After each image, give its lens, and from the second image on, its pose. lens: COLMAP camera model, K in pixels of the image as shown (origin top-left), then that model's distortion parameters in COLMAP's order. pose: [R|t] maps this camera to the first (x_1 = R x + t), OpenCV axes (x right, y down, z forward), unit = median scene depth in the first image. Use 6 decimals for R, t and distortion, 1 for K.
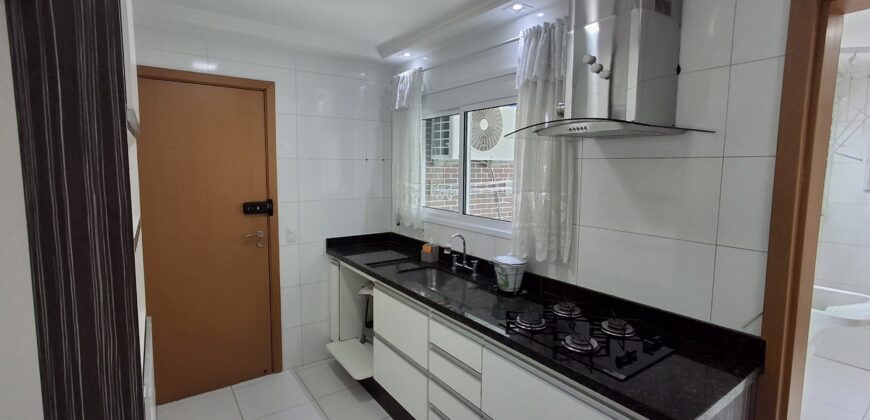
lens RADIAL K [[397.9, 0, 427.4], [0, 397.9, 202.8], [0, 0, 1]] dist [0.012441, 0.000377]
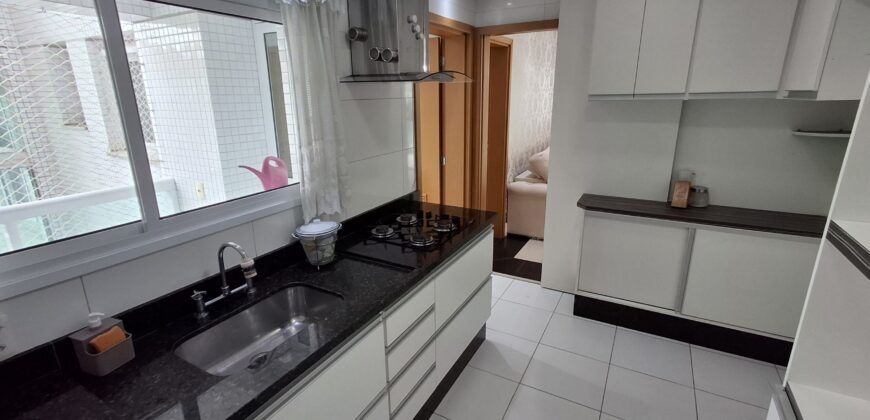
lens RADIAL K [[397.9, 0, 427.4], [0, 397.9, 202.8], [0, 0, 1]] dist [0.012441, 0.000377]
pose [[-0.430561, -0.237016, 0.870885, -0.489567], [0.094194, 0.947835, 0.304527, -0.110302], [-0.897633, 0.213149, -0.385775, 0.915573]]
